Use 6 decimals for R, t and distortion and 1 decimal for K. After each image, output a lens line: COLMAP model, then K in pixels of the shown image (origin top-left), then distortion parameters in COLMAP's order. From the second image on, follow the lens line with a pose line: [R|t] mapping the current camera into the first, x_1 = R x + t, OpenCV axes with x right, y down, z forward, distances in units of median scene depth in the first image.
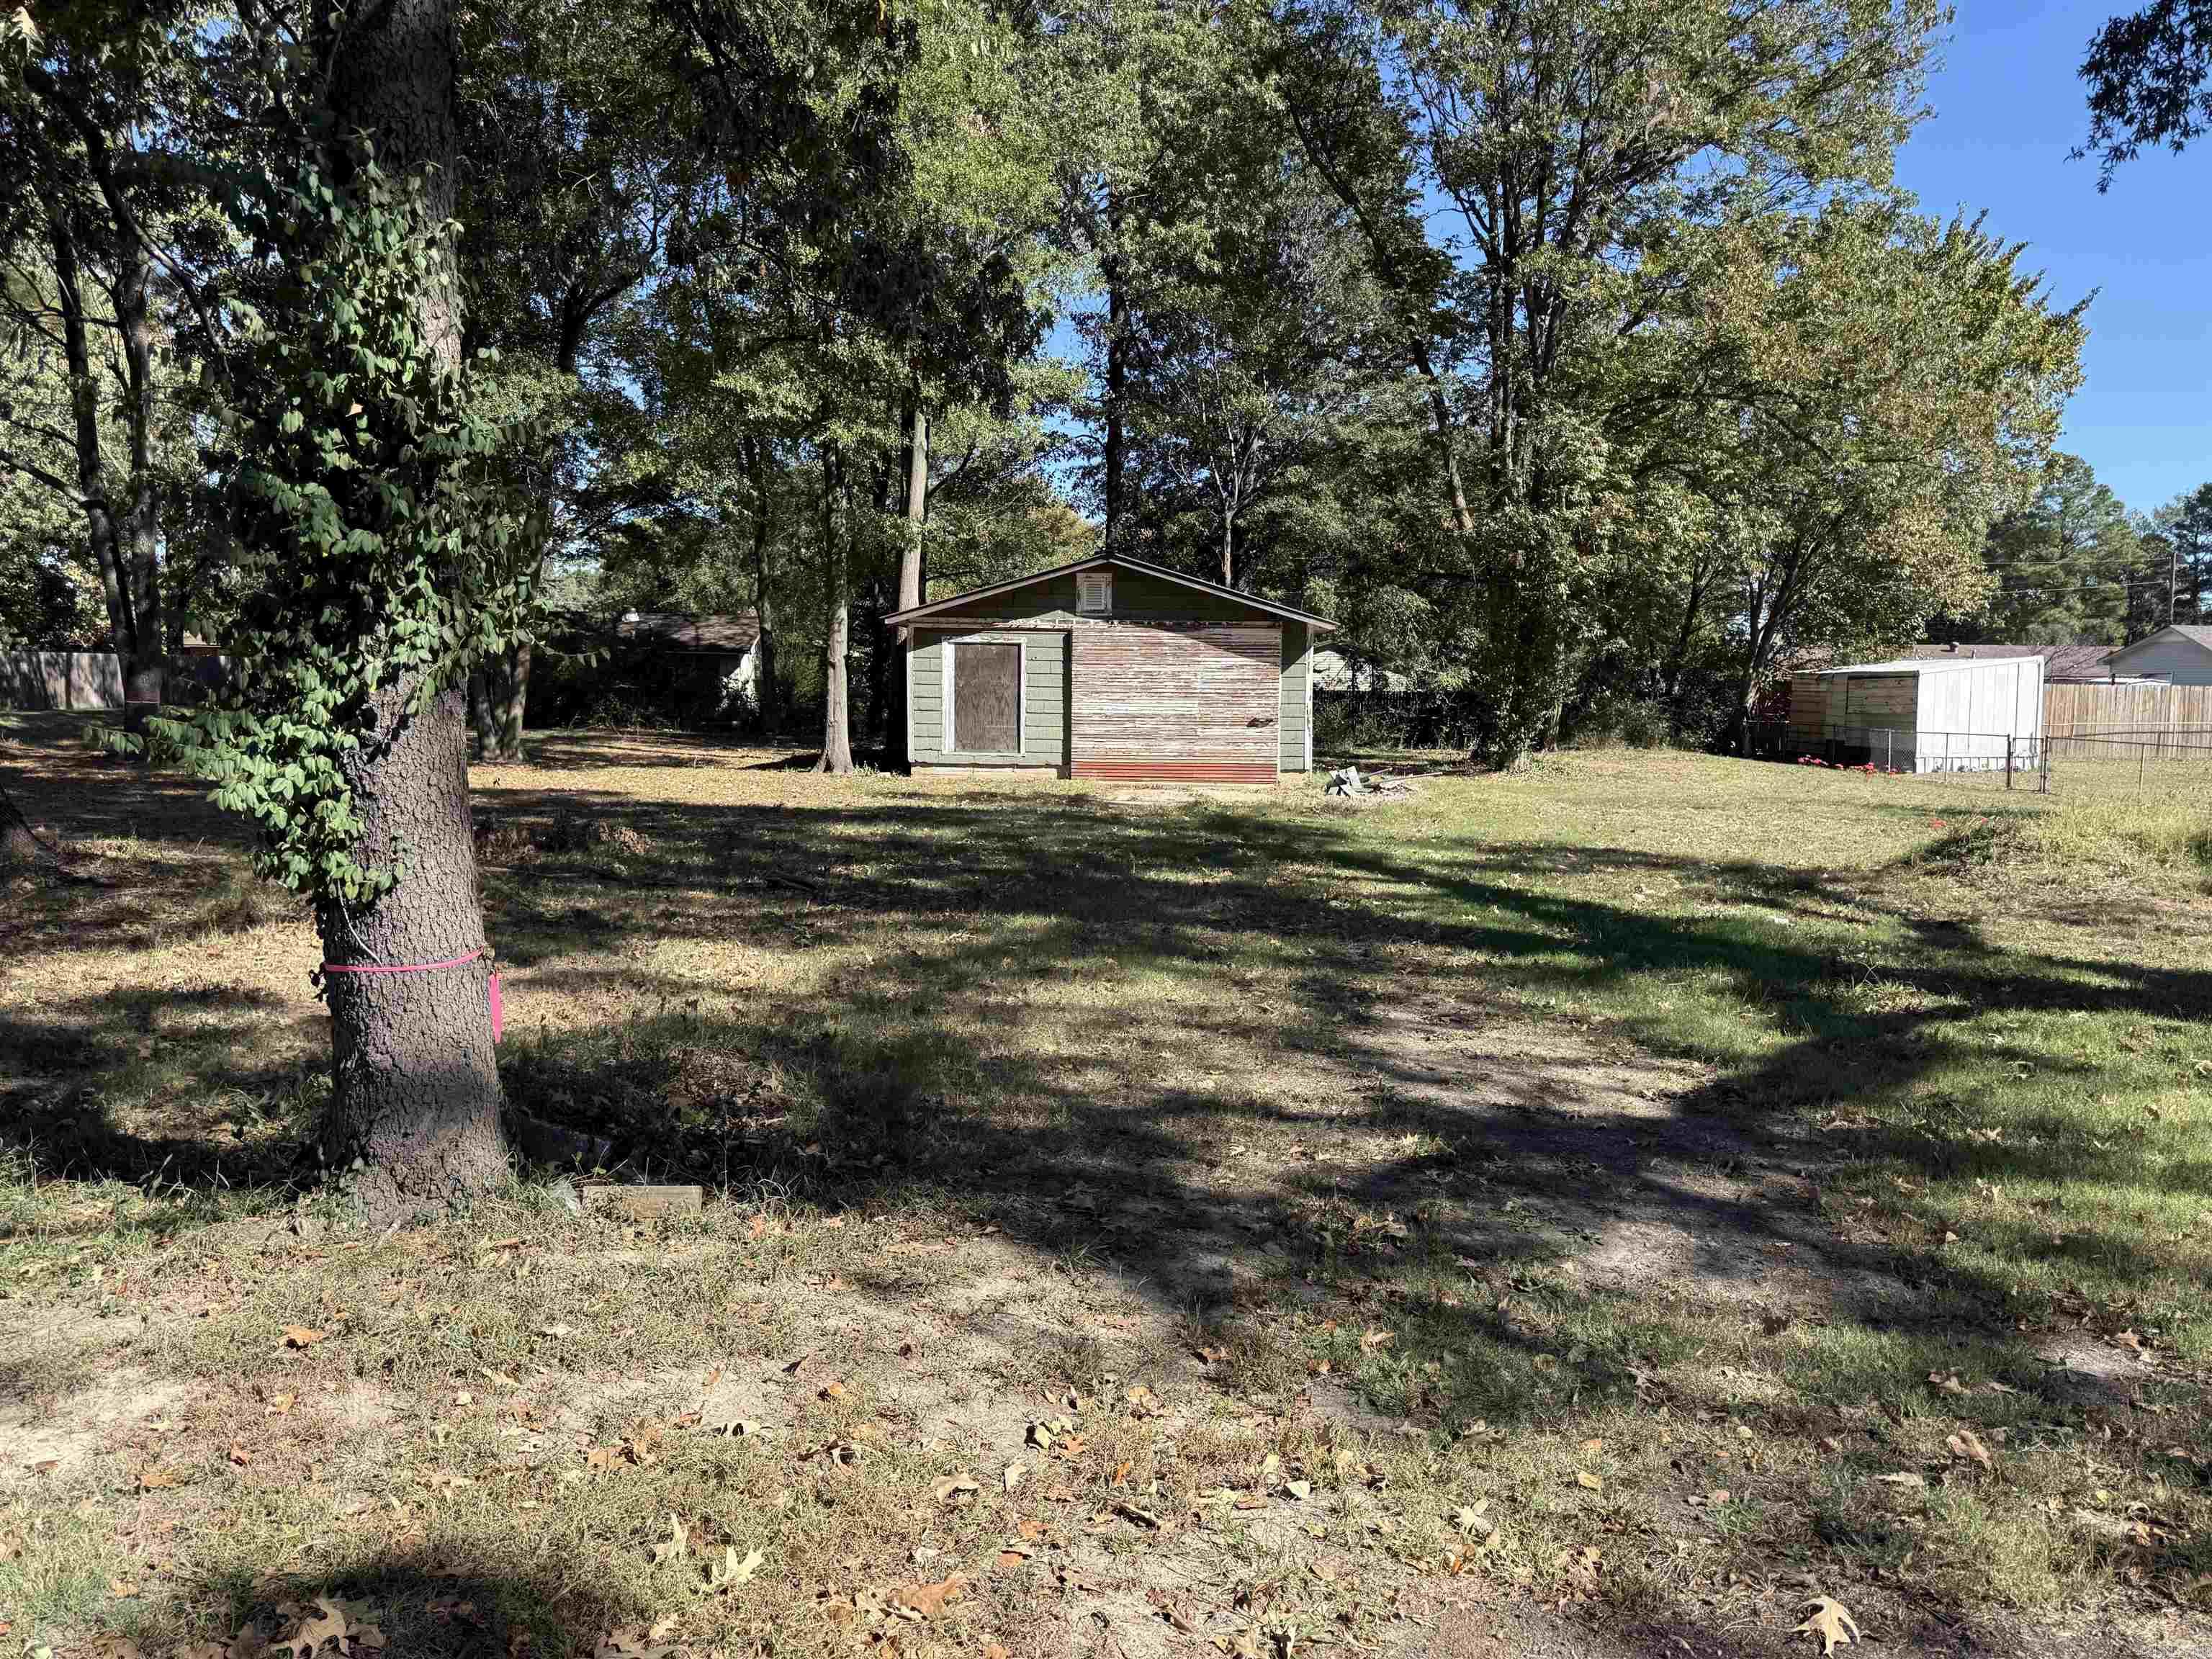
lens RADIAL K [[1551.4, 0, 1110.7], [0, 1551.4, 829.0], [0, 0, 1]] dist [0.093128, 0.001051]
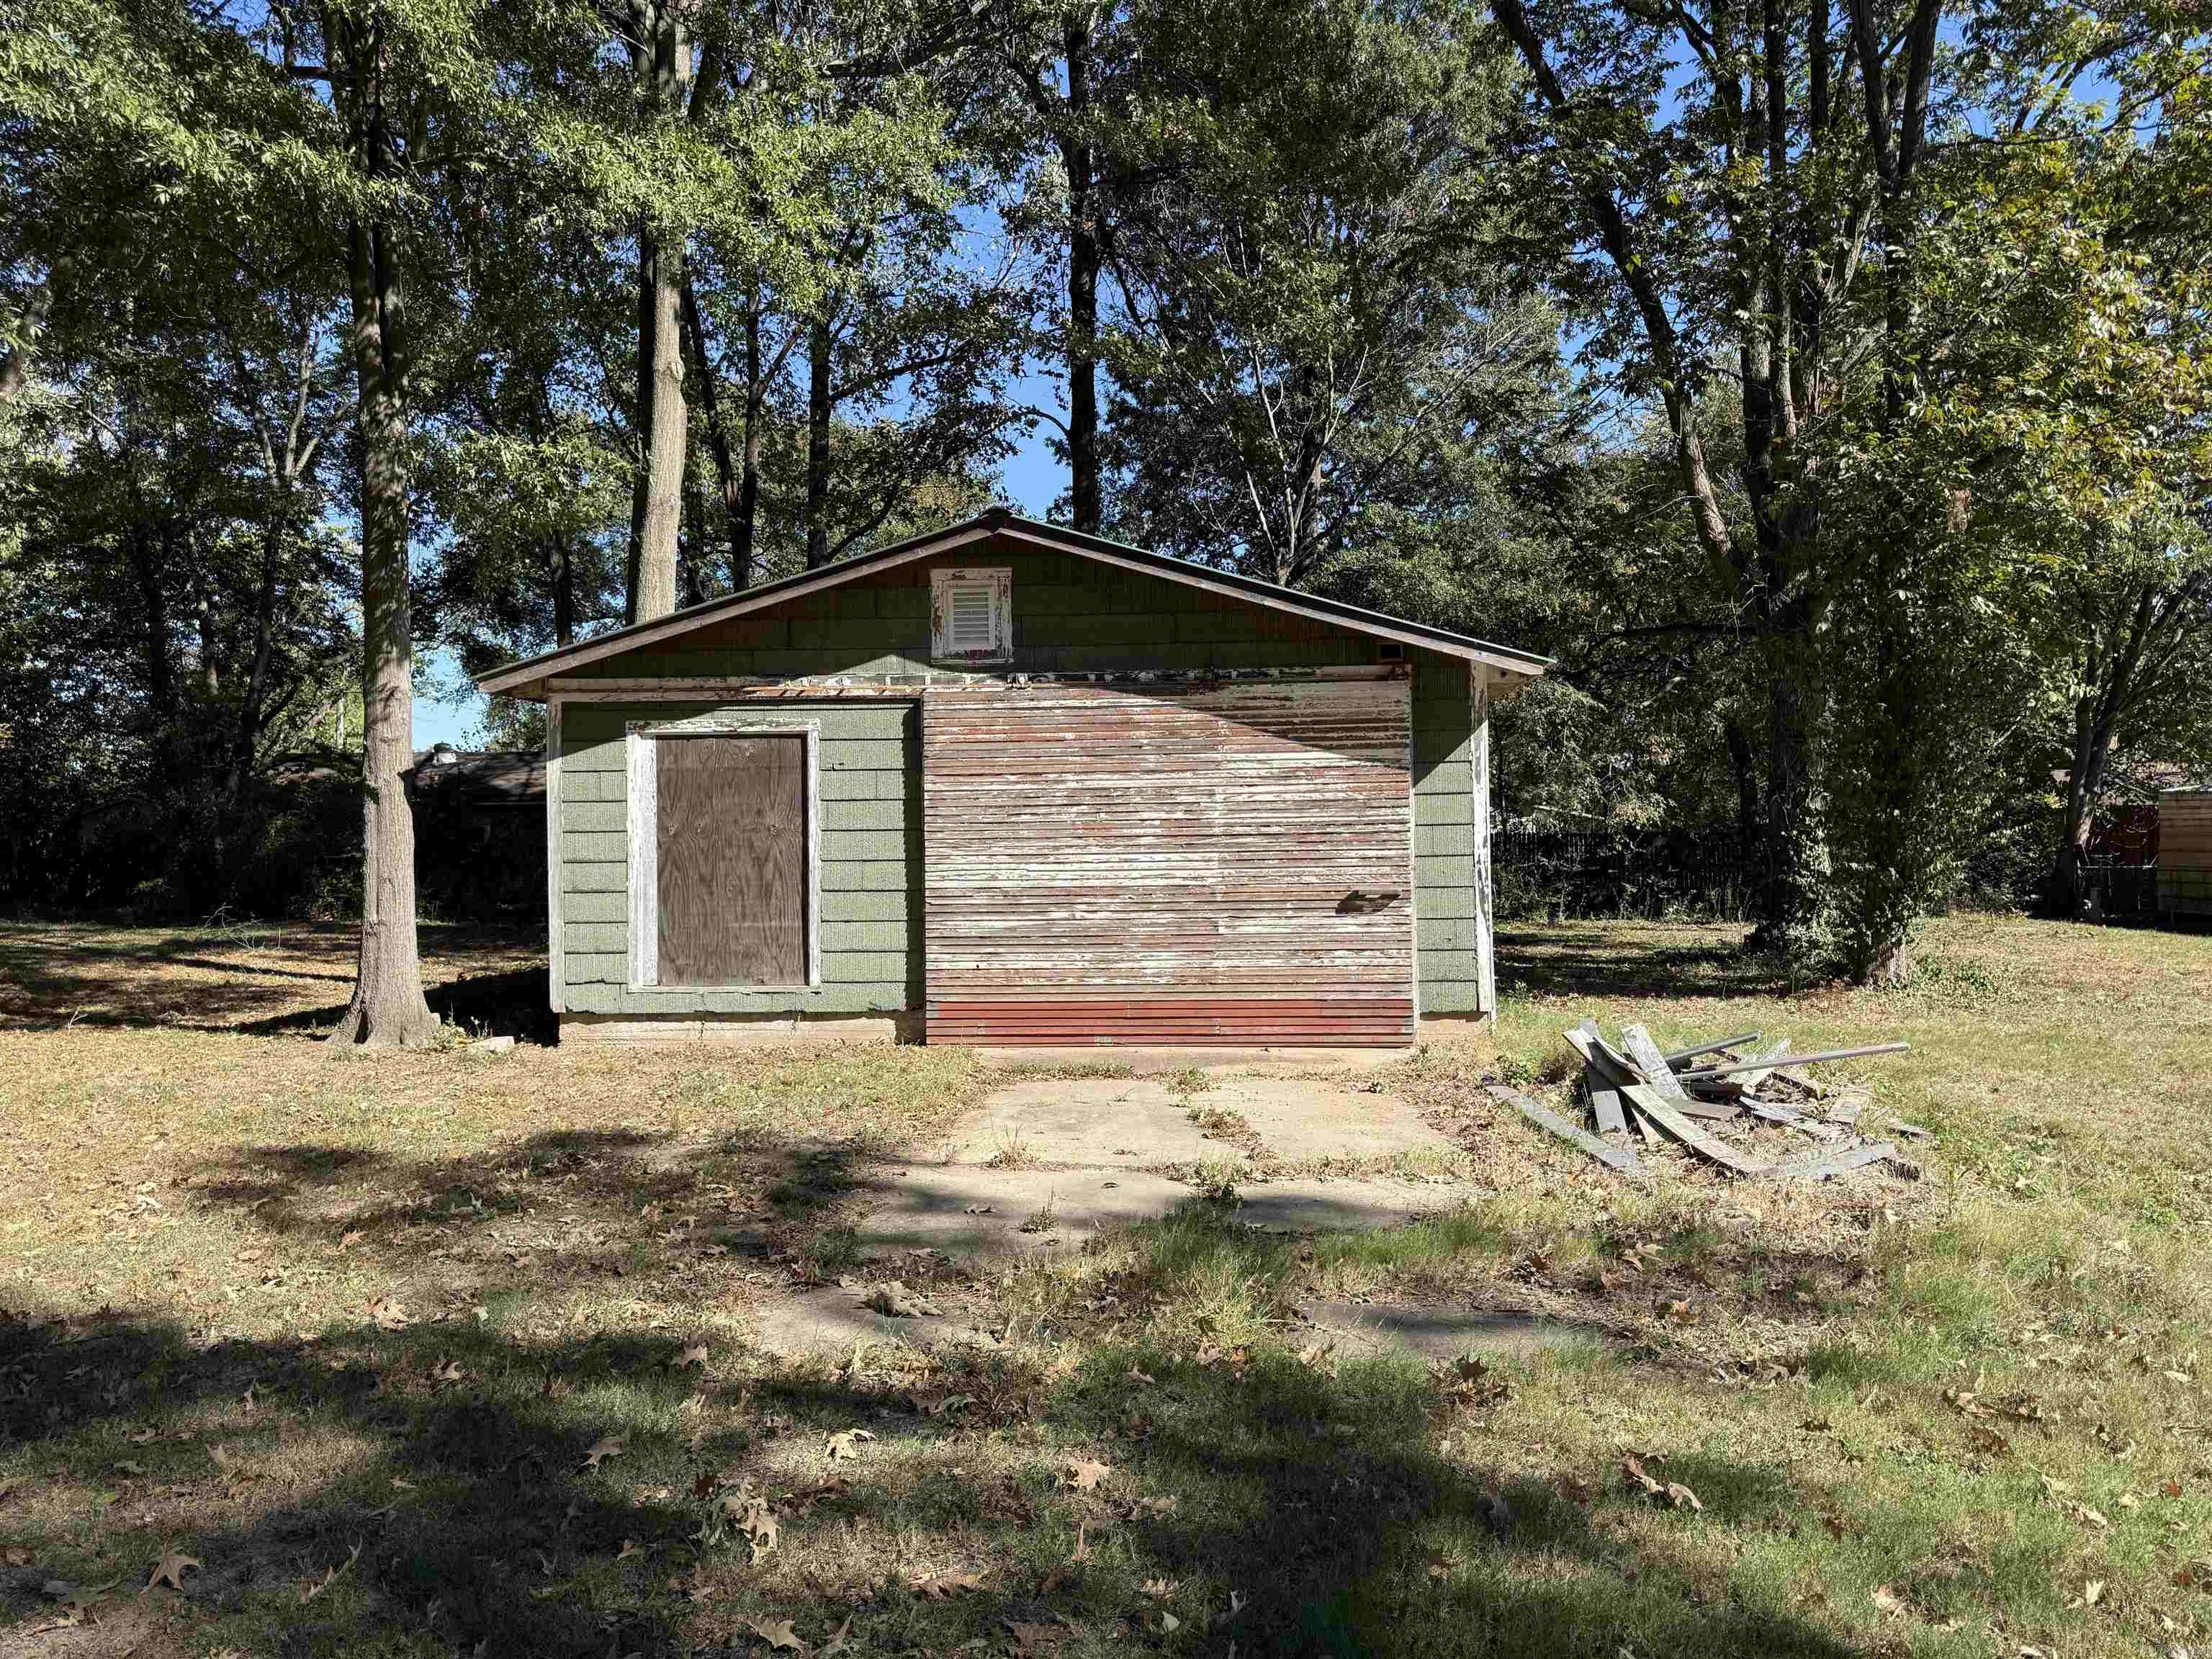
lens RADIAL K [[1551.4, 0, 1101.6], [0, 1551.4, 828.4], [0, 0, 1]] dist [0.093128, 0.001051]
pose [[0.998612, -0.025710, -0.045975, 0.043863], [0.020953, 0.994655, -0.101105, -0.046883], [0.048328, 0.100001, 0.993813, 0.572282]]
